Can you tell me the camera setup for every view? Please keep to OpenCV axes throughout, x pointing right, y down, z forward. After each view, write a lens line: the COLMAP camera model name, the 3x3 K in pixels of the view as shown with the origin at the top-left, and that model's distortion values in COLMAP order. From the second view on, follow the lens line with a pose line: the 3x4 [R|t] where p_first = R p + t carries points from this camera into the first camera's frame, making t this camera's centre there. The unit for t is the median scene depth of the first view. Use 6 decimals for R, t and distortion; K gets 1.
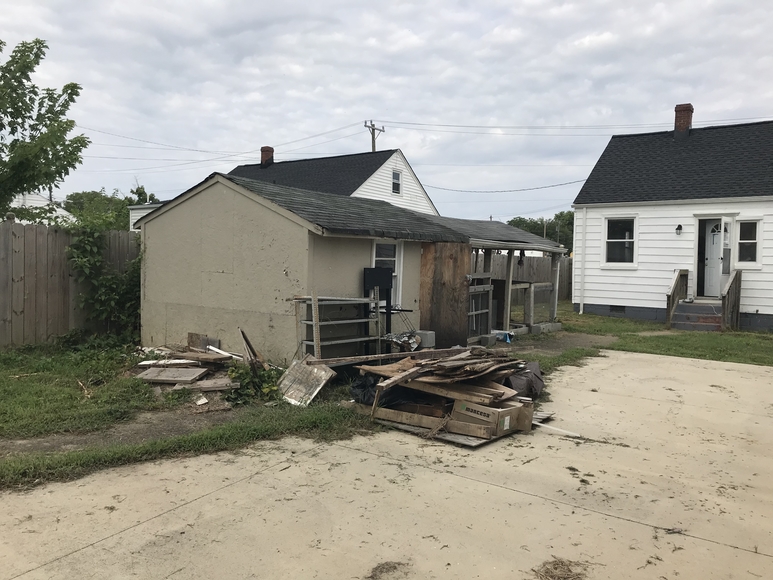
lens RADIAL K [[640.7, 0, 384.2], [0, 640.7, 282.4], [0, 0, 1]] dist [0.096884, -0.123980]
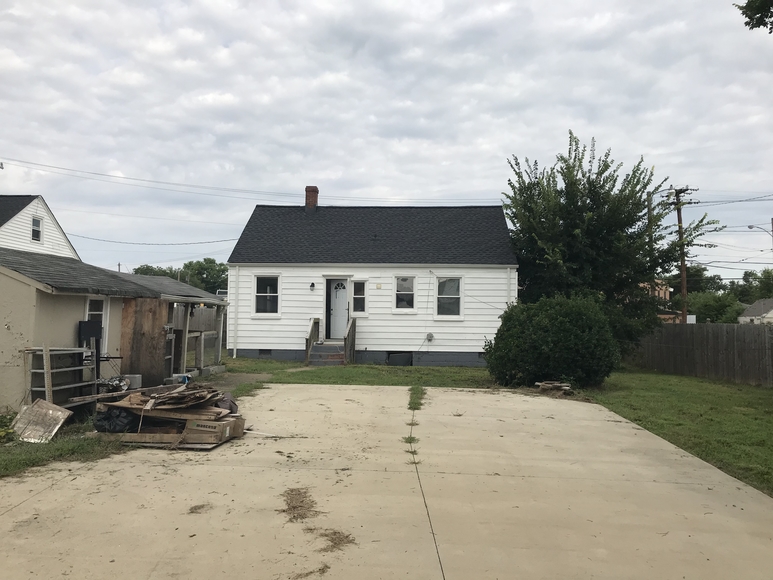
lens RADIAL K [[640.7, 0, 384.2], [0, 640.7, 282.4], [0, 0, 1]] dist [0.096884, -0.123980]
pose [[0.846074, 0.016905, 0.532797, -0.165509], [0.023701, 0.997316, -0.069282, 0.001100], [-0.532538, 0.071246, 0.843402, -0.228695]]
